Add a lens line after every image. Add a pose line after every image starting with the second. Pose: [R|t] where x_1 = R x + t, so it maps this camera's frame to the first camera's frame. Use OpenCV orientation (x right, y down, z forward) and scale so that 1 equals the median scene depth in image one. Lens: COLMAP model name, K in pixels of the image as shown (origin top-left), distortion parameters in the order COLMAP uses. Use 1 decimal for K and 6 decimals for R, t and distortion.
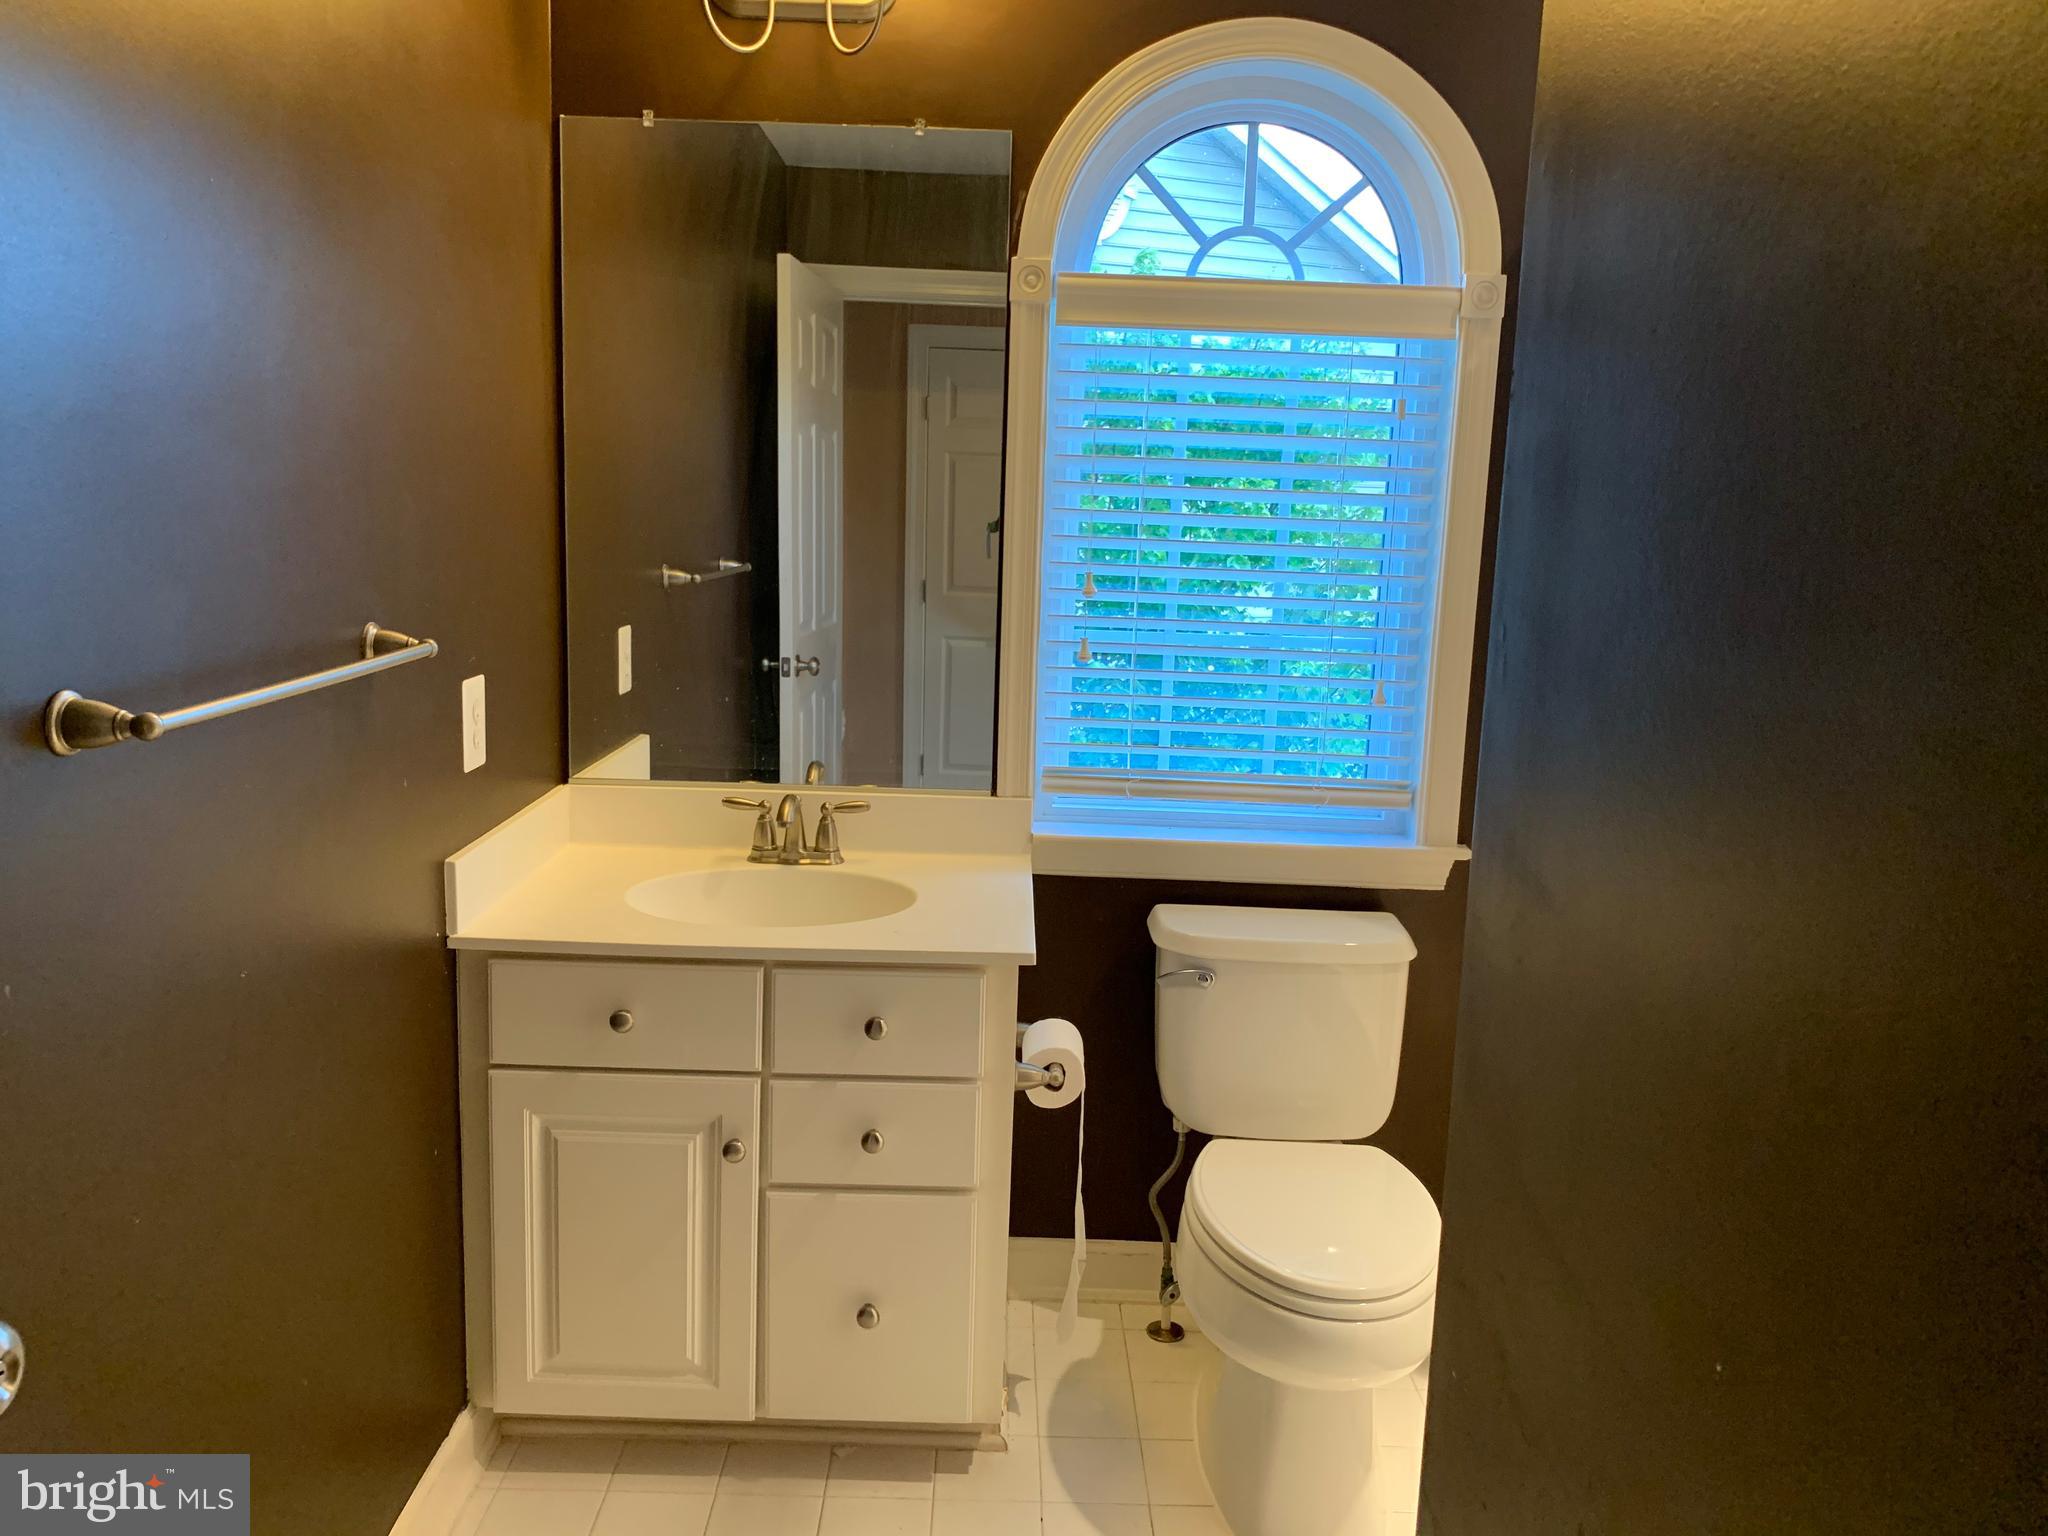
lens RADIAL K [[1558.0, 0, 1012.4], [0, 1558.0, 752.9], [0, 0, 1]] dist [0.049278, -0.077914]
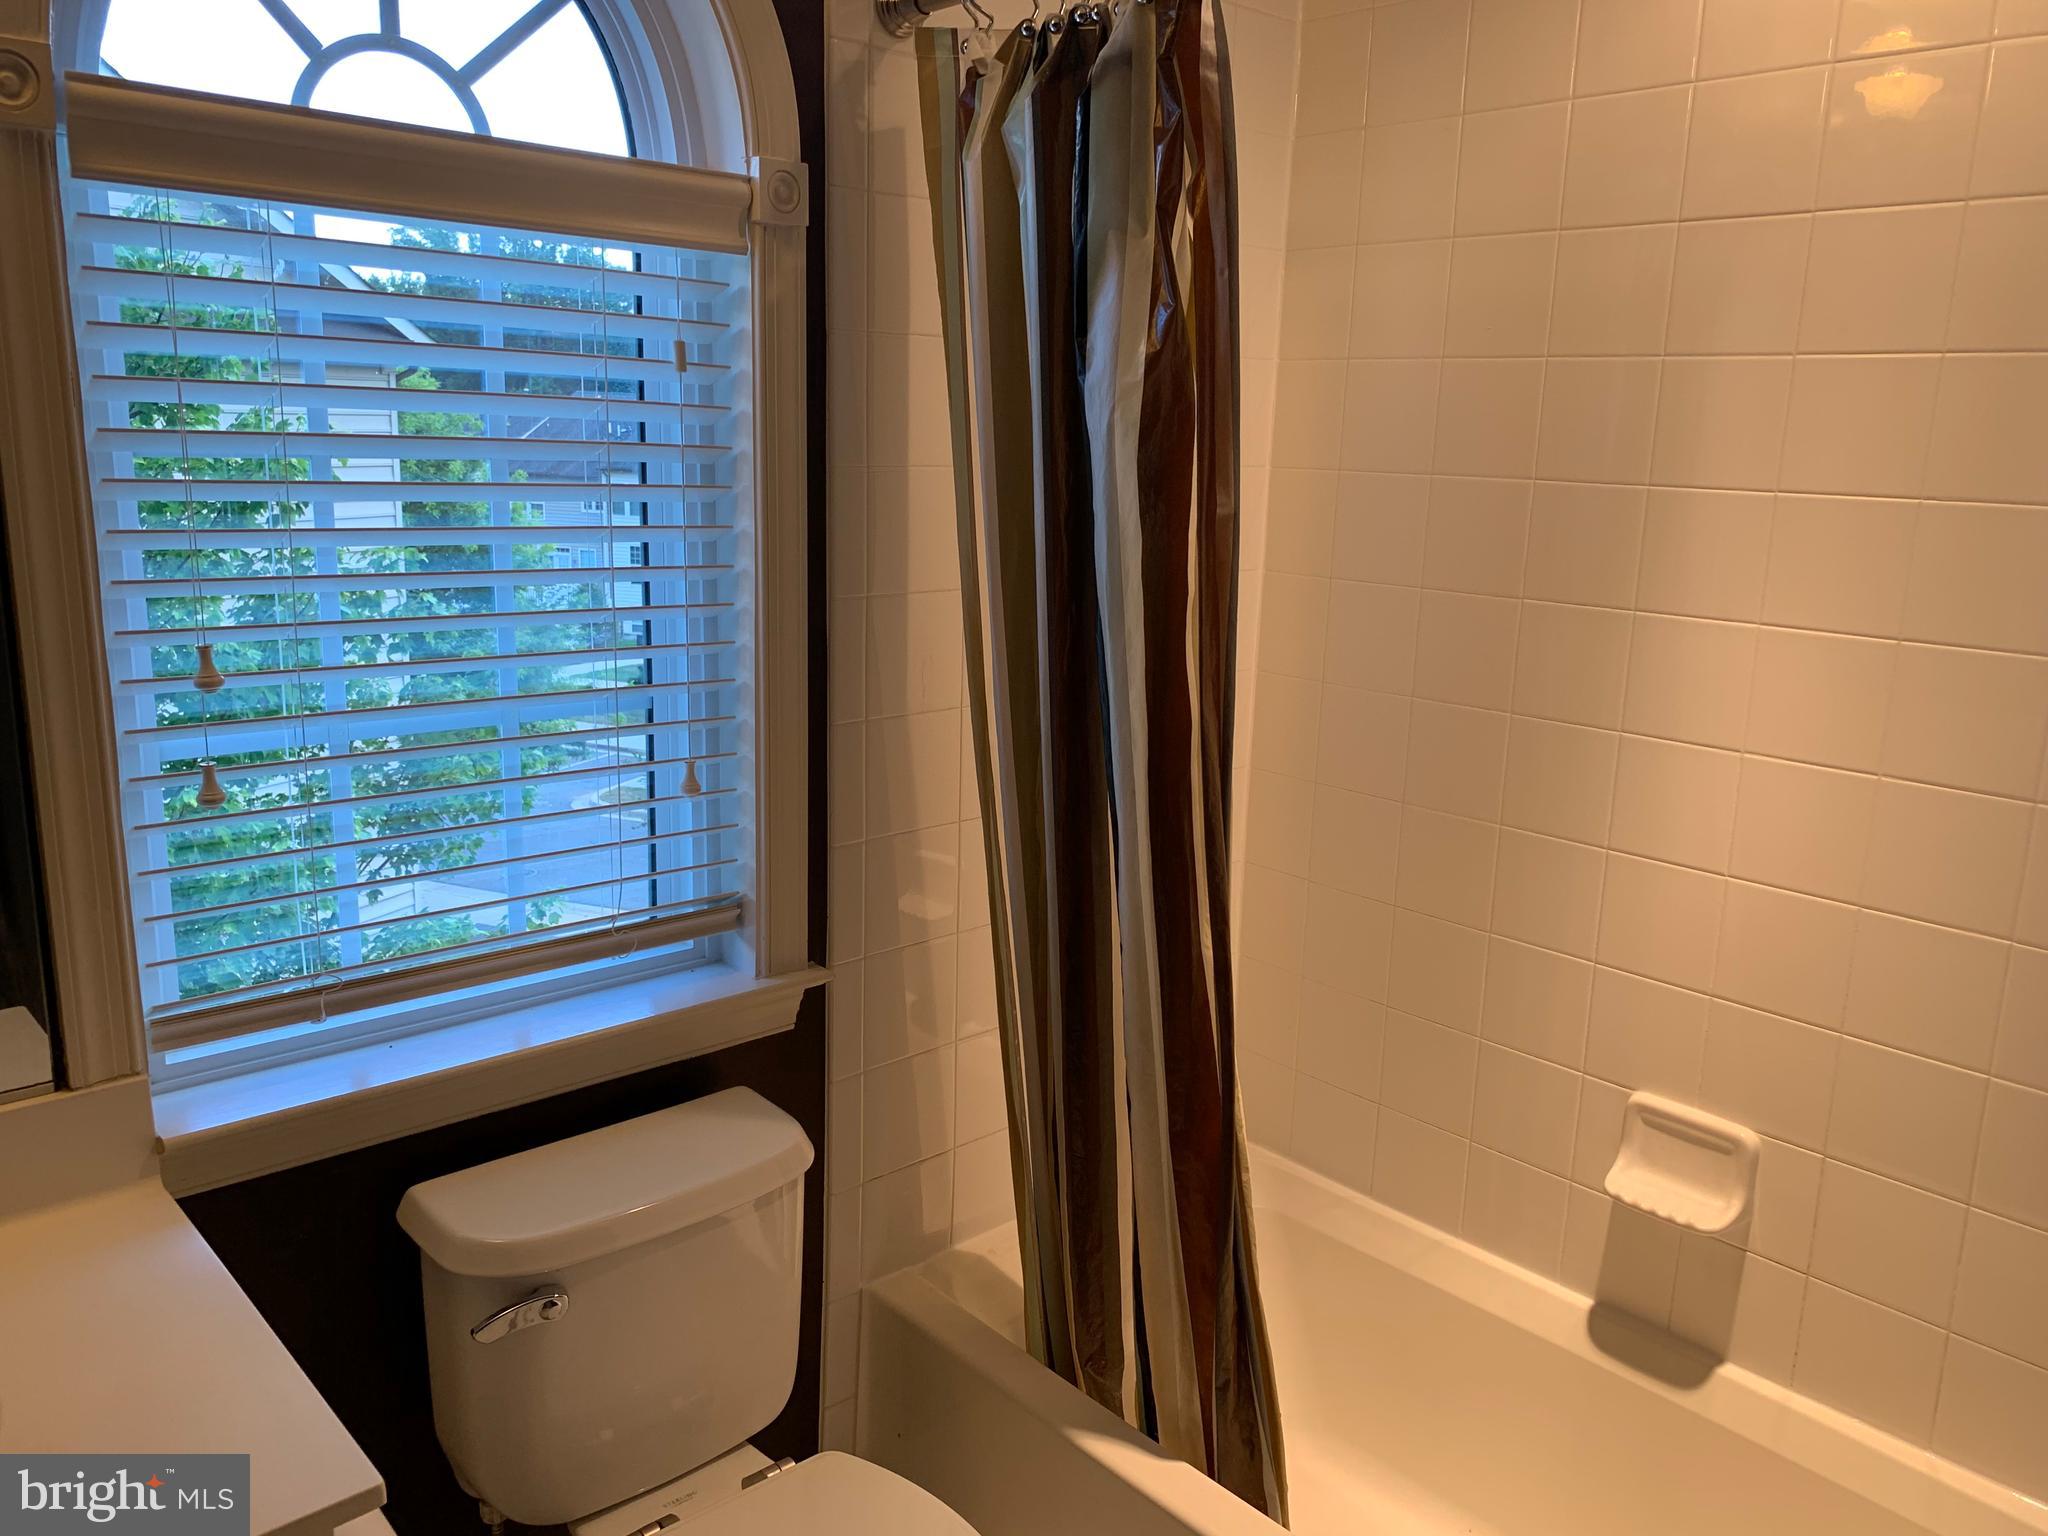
lens RADIAL K [[1558.0, 0, 1012.4], [0, 1558.0, 752.9], [0, 0, 1]] dist [0.049278, -0.077914]
pose [[0.747000, -0.147135, 0.648338, -0.100334], [0.105763, 0.989083, 0.102607, -0.104275], [-0.656357, -0.008077, 0.754407, 0.398377]]
